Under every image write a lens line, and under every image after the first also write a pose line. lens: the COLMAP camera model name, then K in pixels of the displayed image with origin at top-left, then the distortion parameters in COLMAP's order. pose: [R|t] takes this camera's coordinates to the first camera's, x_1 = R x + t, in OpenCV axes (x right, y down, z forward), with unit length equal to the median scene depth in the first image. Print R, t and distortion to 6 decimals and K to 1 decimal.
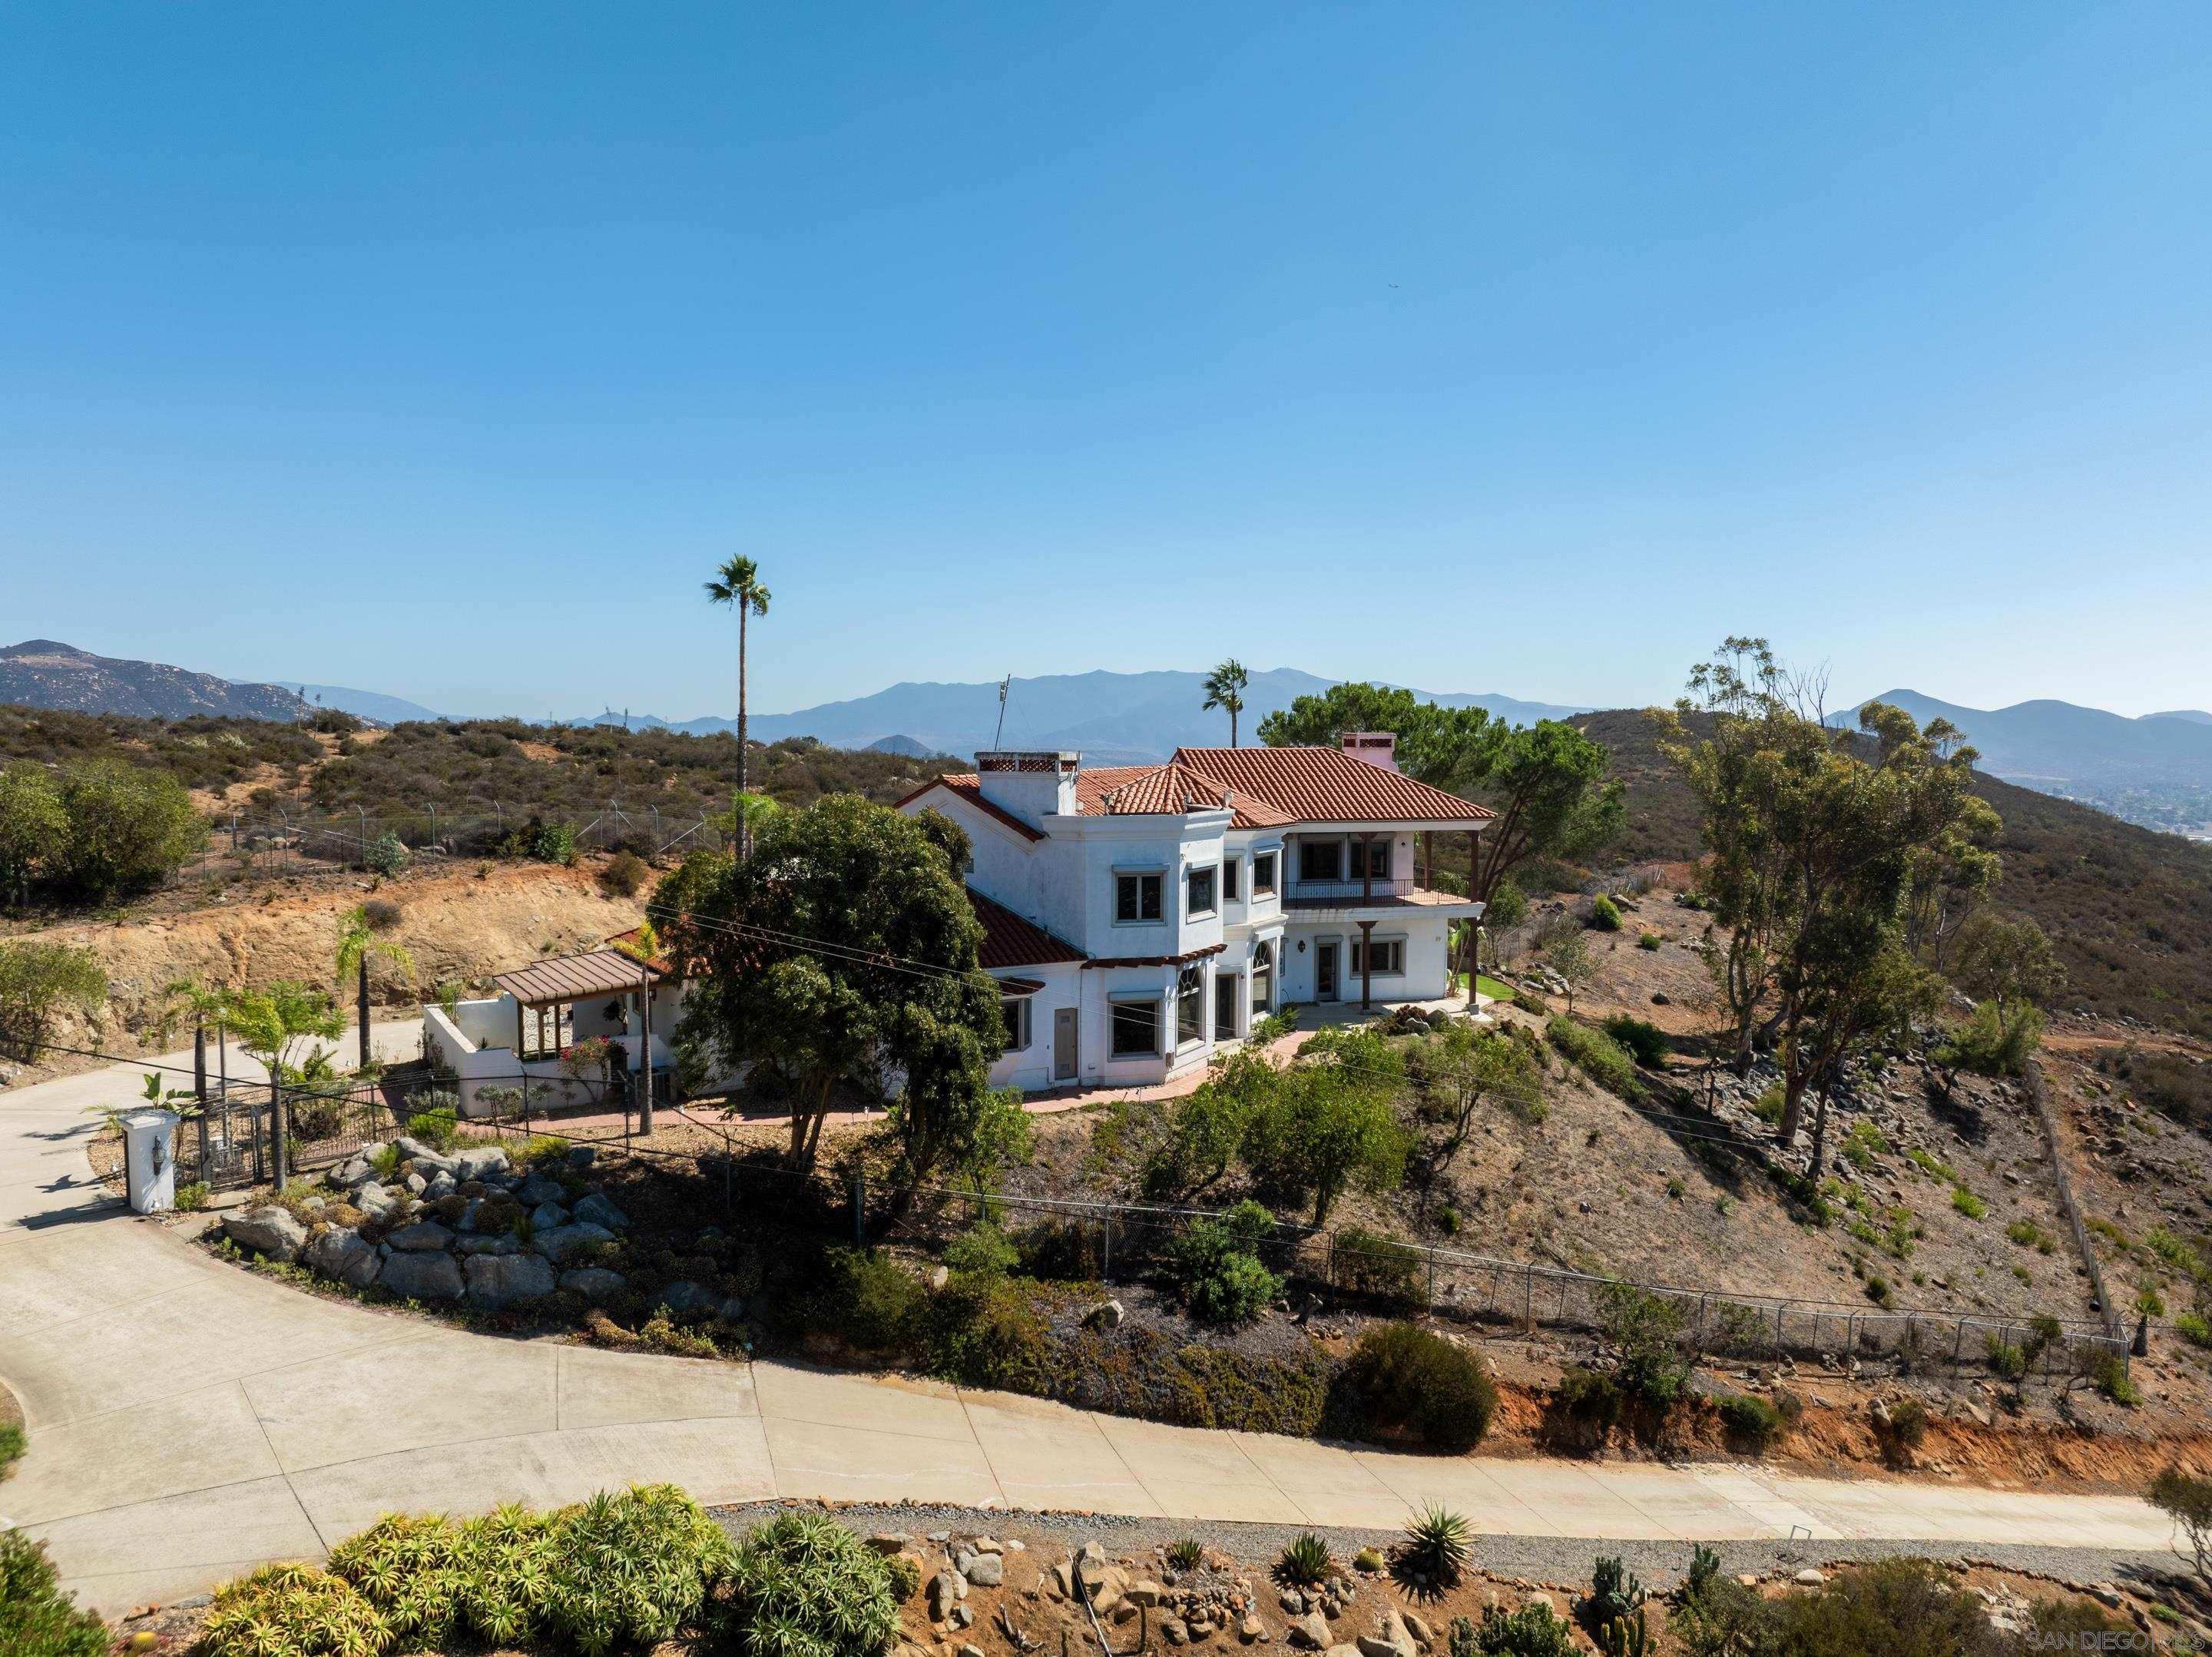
lens RADIAL K [[1573.5, 0, 1111.2], [0, 1573.5, 823.6], [0, 0, 1]] dist [-0.042611, 0.009716]
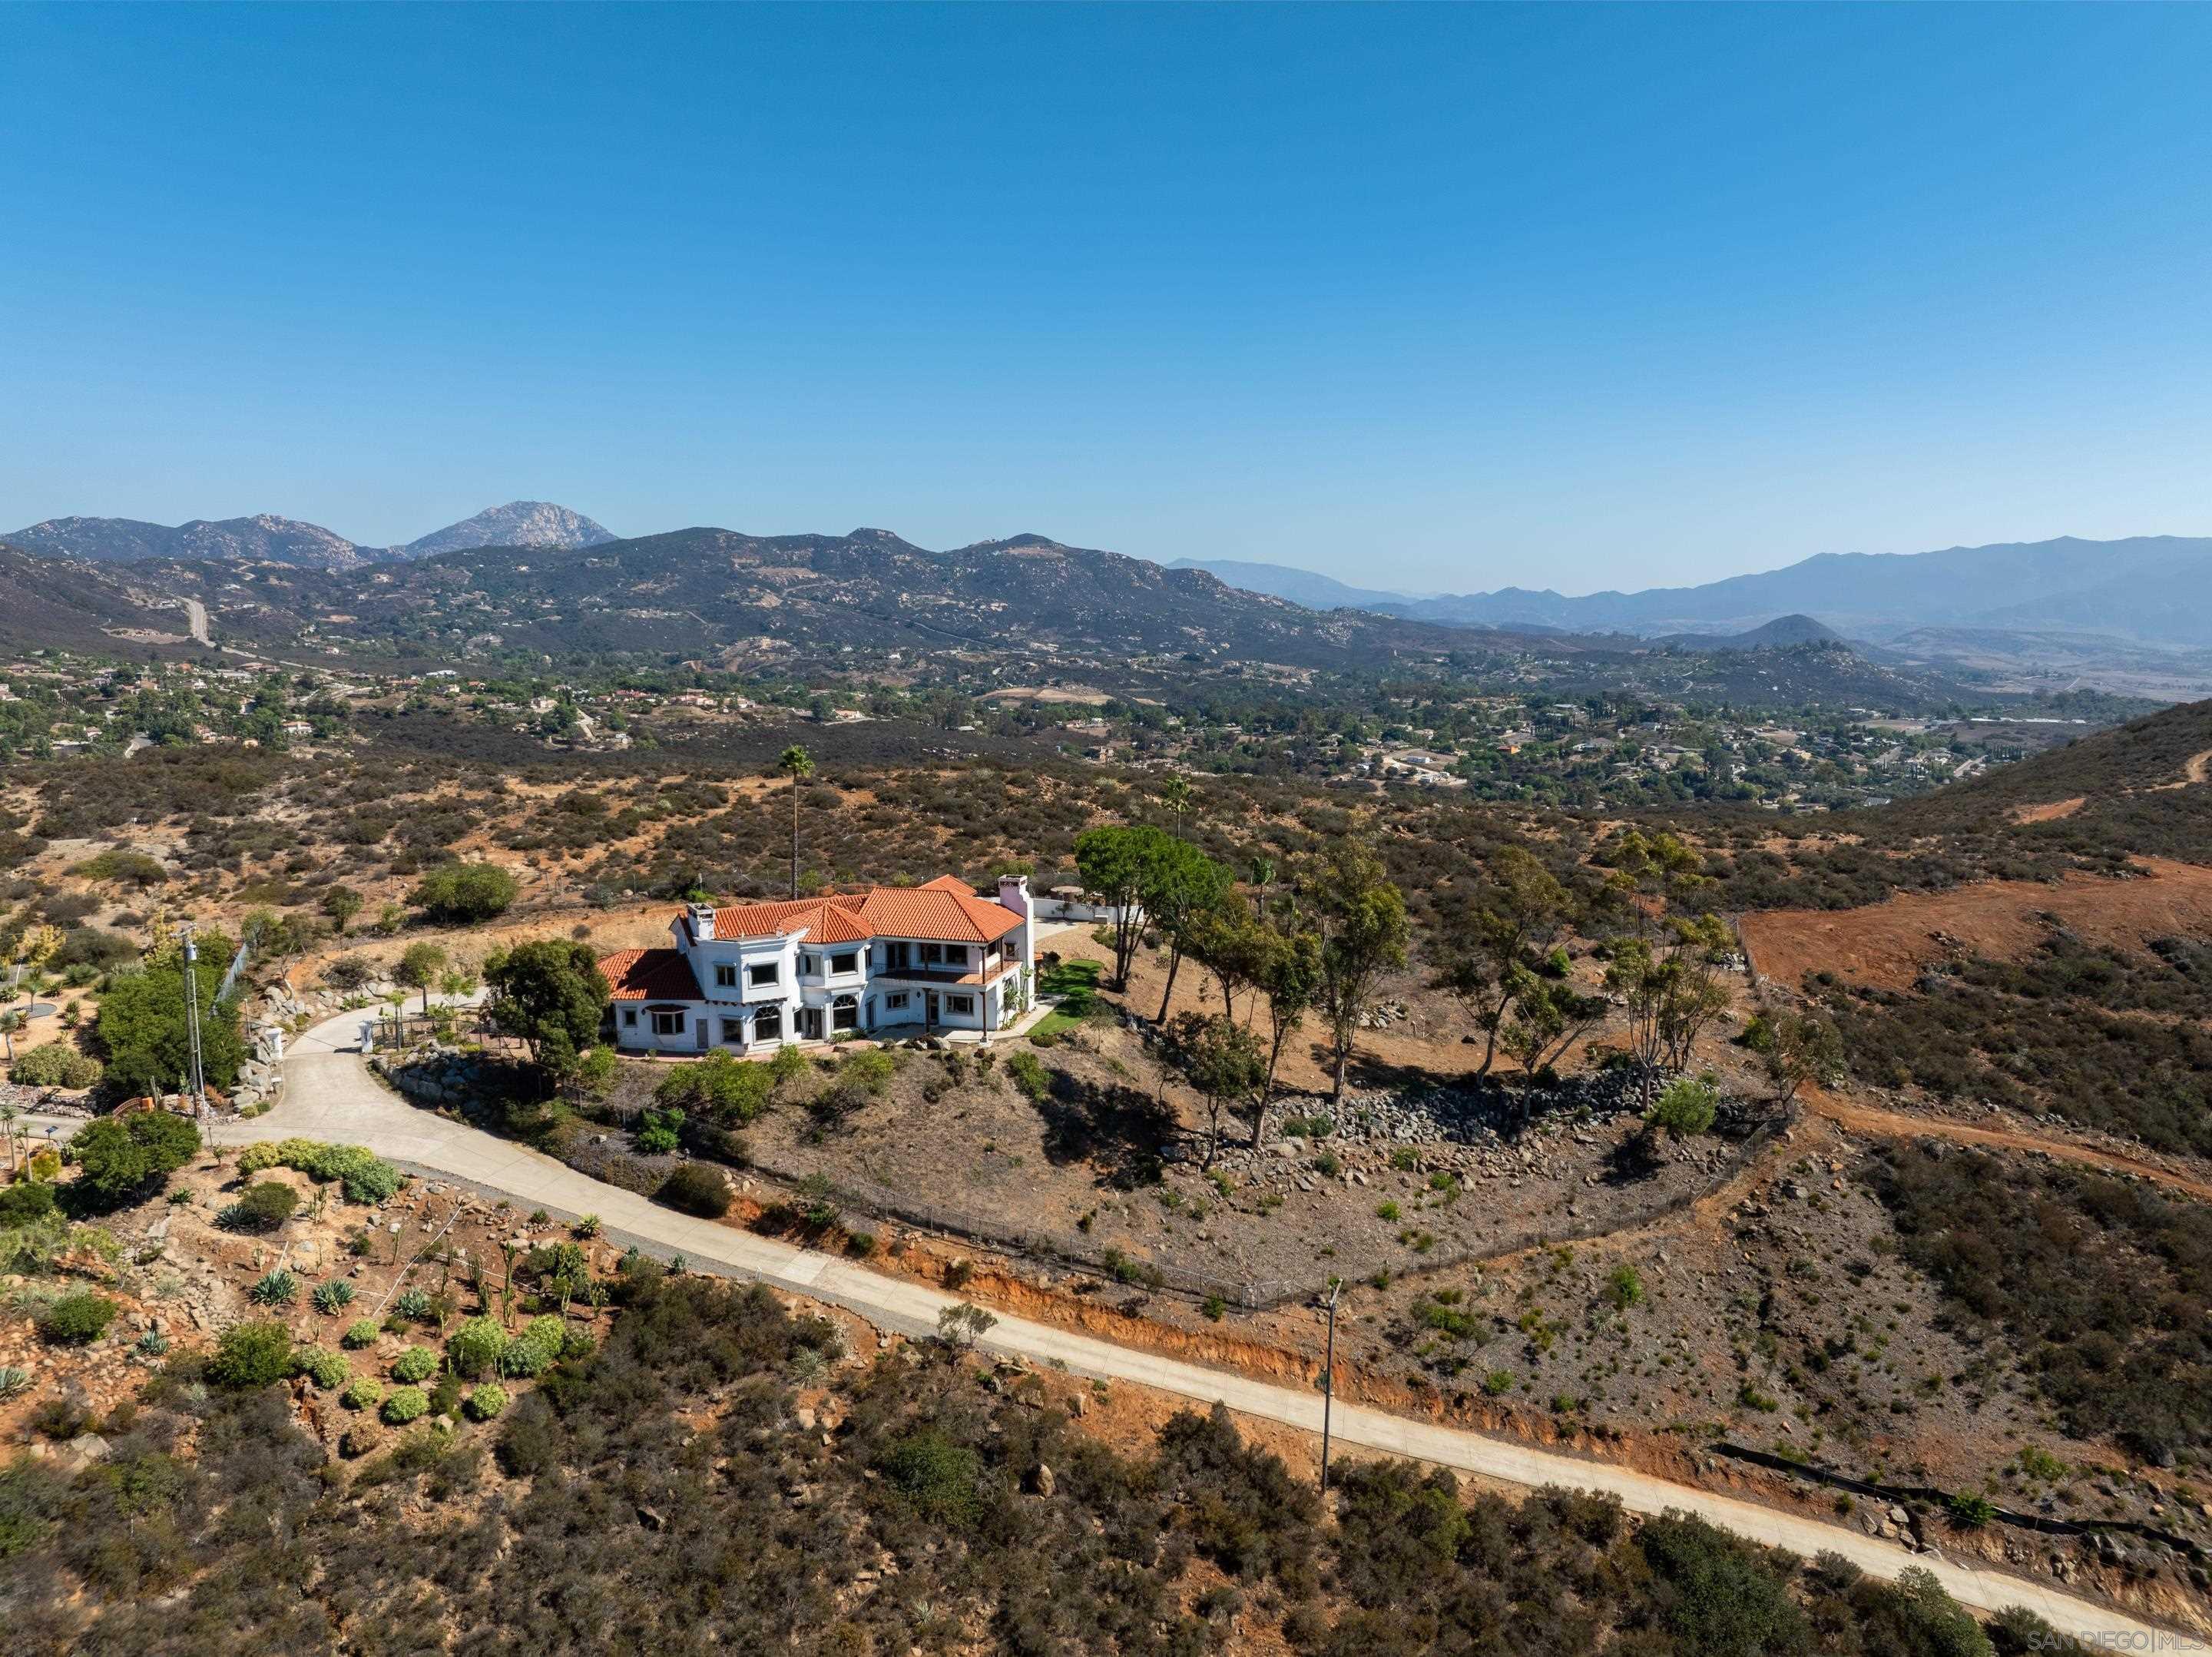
lens RADIAL K [[1559.8, 0, 1108.0], [0, 1559.8, 829.7], [0, 0, 1]] dist [-0.032425, -0.017040]
pose [[0.845950, 0.073102, -0.528228, 1.644487], [-0.027715, 0.995248, 0.093348, -0.386447], [0.532542, -0.064328, 0.843956, -0.601617]]
